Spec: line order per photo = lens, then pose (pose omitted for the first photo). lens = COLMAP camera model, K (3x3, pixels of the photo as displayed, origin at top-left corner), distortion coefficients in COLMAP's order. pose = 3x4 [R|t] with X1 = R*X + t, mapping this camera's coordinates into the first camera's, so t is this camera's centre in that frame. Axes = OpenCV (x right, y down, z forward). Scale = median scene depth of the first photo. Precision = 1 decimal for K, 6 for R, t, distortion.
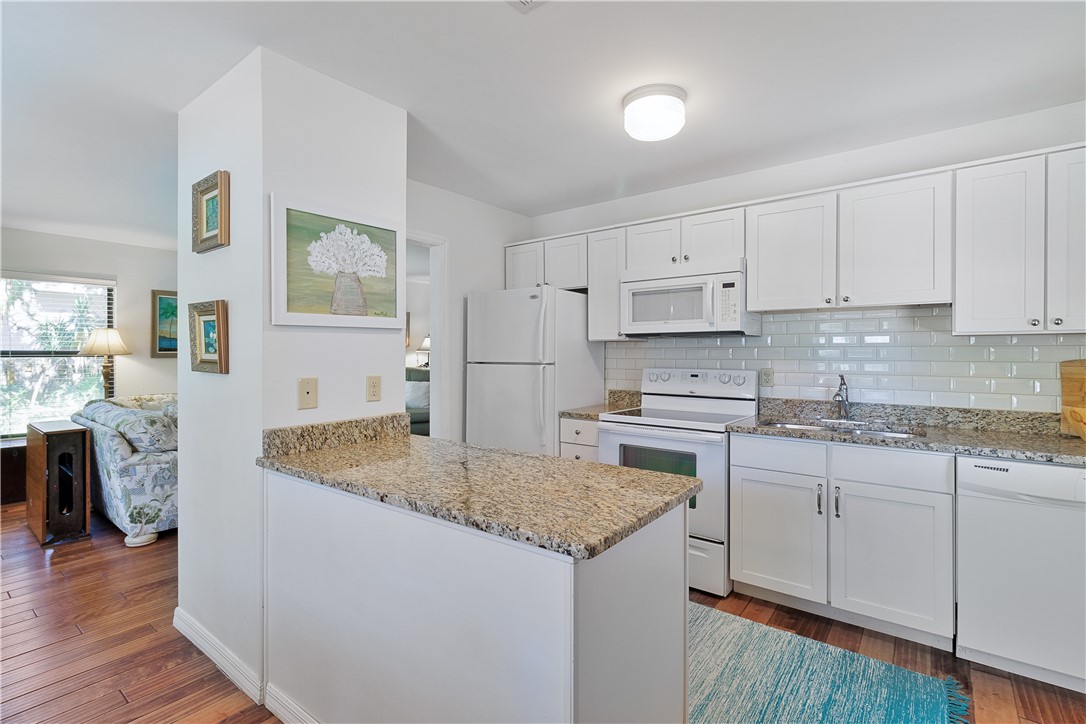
lens RADIAL K [[510.6, 0, 543.1], [0, 510.6, 360.4], [0, 0, 1]] dist [0.009941, -0.000547]
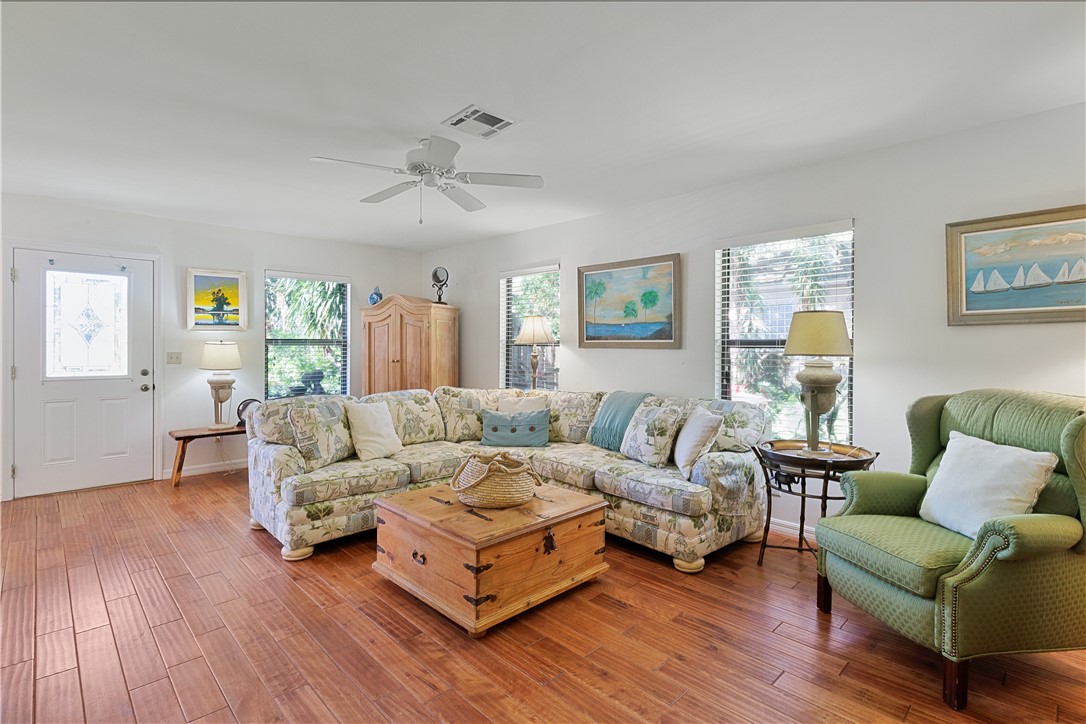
lens RADIAL K [[525.2, 0, 545.6], [0, 525.2, 341.3], [0, 0, 1]] dist [-0.012153, -0.001824]
pose [[-0.141777, -0.006683, -0.989876, 0.168087], [-0.020907, 0.999774, -0.003755, -0.017914], [0.989678, 0.020163, -0.141884, 1.723453]]
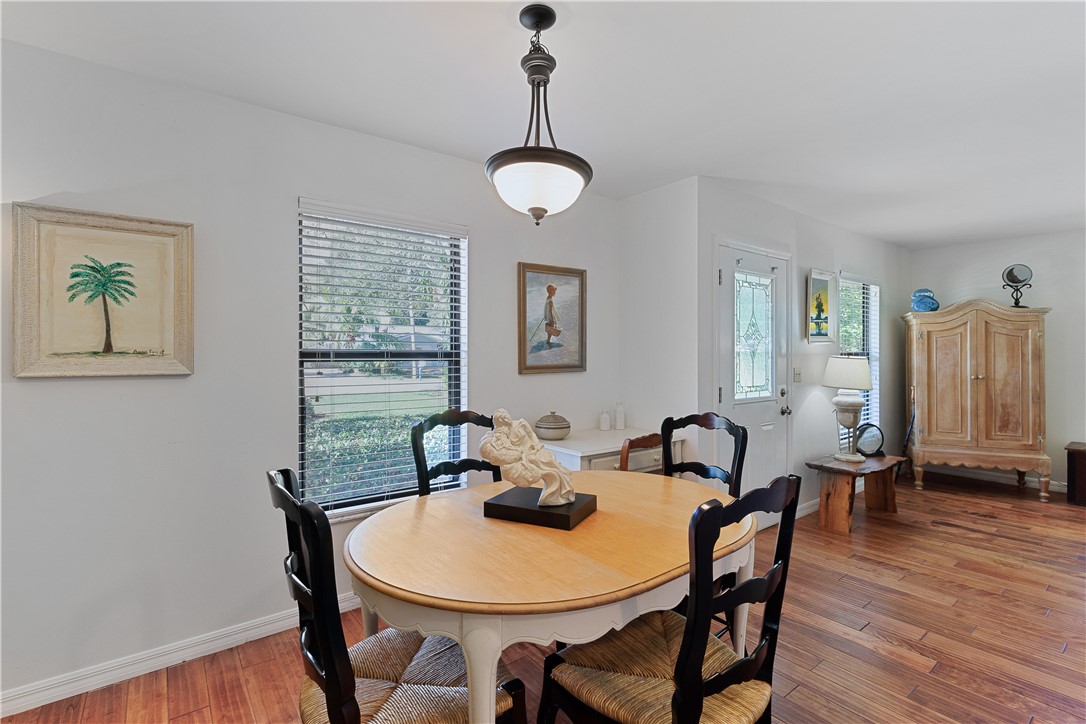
lens RADIAL K [[510.6, 0, 542.4], [0, 510.6, 364.3], [0, 0, 1]] dist [0.009941, -0.000547]
pose [[-0.250916, 0.023559, -0.967722, 0.198858], [-0.018257, 0.999411, 0.029064, -0.005390], [0.967837, 0.024960, -0.250338, 0.235960]]
